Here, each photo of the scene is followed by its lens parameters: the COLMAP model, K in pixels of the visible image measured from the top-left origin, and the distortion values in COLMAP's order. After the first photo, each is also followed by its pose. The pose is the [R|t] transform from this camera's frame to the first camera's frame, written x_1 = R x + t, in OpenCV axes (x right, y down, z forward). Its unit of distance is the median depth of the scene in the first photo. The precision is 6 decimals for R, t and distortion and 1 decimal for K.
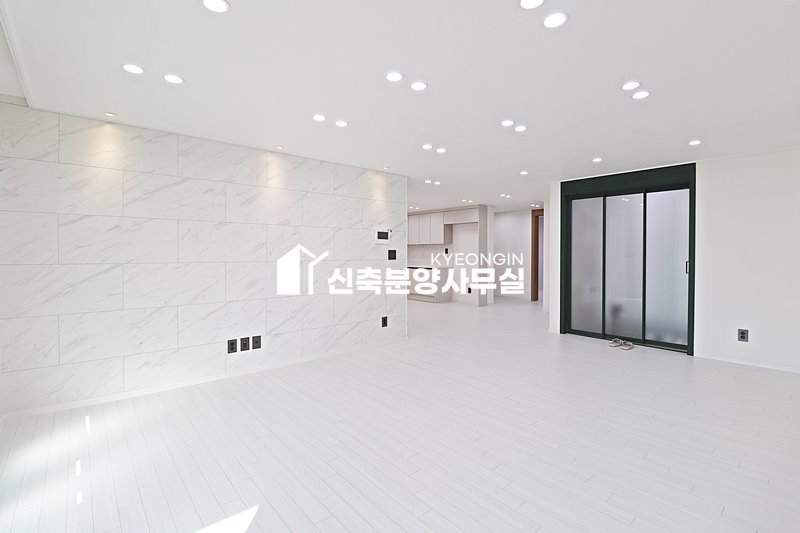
lens RADIAL K [[368.7, 0, 405.5], [0, 368.7, 253.5], [0, 0, 1]] dist [-0.004640, -0.010012]
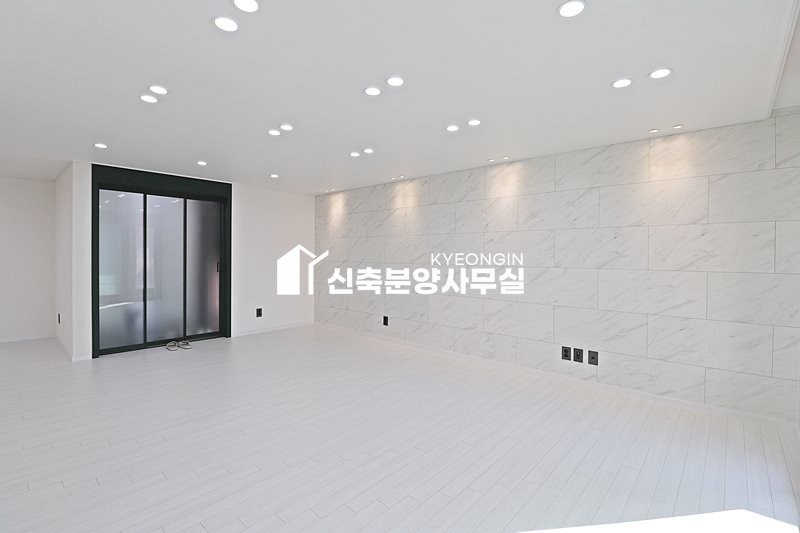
lens RADIAL K [[368.7, 0, 395.5], [0, 368.7, 255.0], [0, 0, 1]] dist [-0.004640, -0.010012]
pose [[-0.109020, -0.003665, 0.994033, -0.484547], [-0.004072, 0.999986, 0.003240, -0.007870], [-0.994031, -0.003695, -0.109033, 0.524557]]
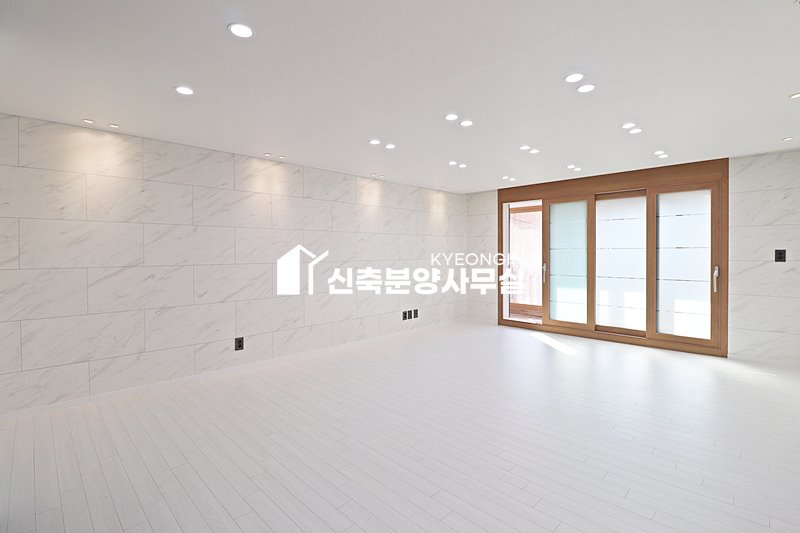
lens RADIAL K [[368.7, 0, 394.4], [0, 368.7, 252.2], [0, 0, 1]] dist [-0.004640, -0.010012]
pose [[-0.998769, 0.003511, -0.049481, 0.334673], [0.003440, 0.999993, 0.001519, -0.006157], [0.049486, 0.001347, -0.998774, 1.262885]]
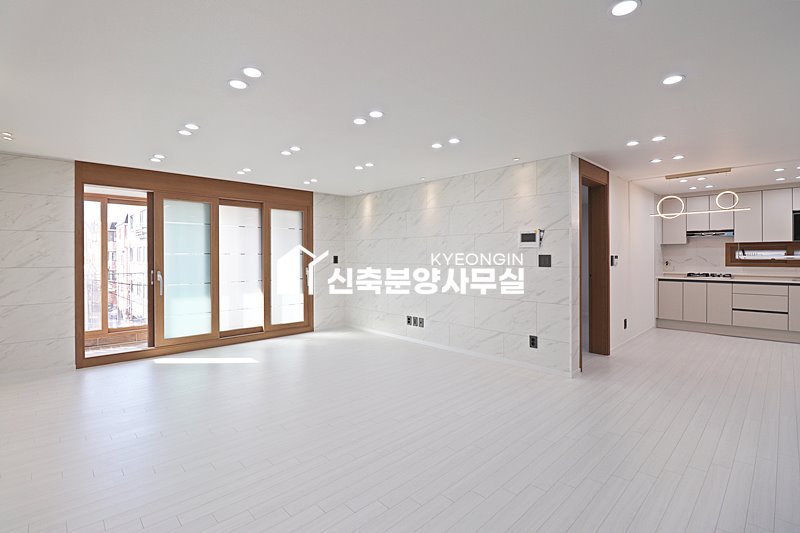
lens RADIAL K [[368.7, 0, 393.7], [0, 368.7, 255.5], [0, 0, 1]] dist [-0.004640, -0.010012]
pose [[0.025717, -0.003658, -0.999663, 0.770484], [-0.000554, 0.999993, -0.003674, -0.004632], [0.999669, 0.000648, 0.025715, 0.674567]]
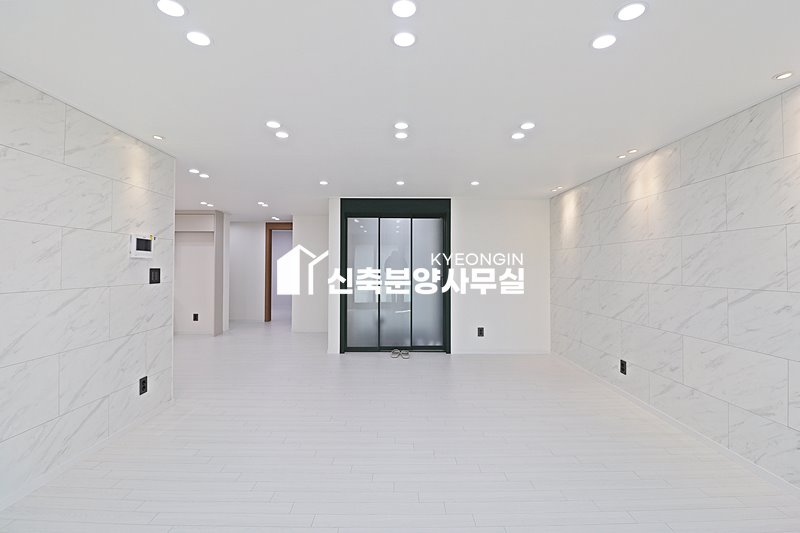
lens RADIAL K [[368.7, 0, 402.4], [0, 368.7, 258.9], [0, 0, 1]] dist [-0.004640, -0.010012]
pose [[0.654320, 0.016505, 0.756038, -0.242399], [0.001969, 0.999721, -0.023529, -0.010259], [-0.756216, 0.016885, 0.654105, 0.274851]]
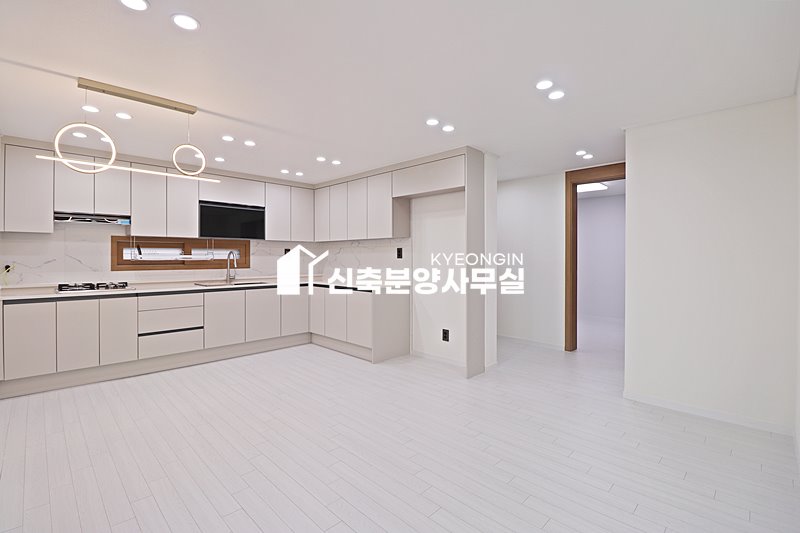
lens RADIAL K [[368.7, 0, 405.4], [0, 368.7, 258.2], [0, 0, 1]] dist [-0.004640, -0.010012]
pose [[0.997491, -0.001984, 0.070769, 0.160371], [0.002039, 0.999998, -0.000708, 0.000462], [-0.070768, 0.000851, 0.997492, 0.963931]]
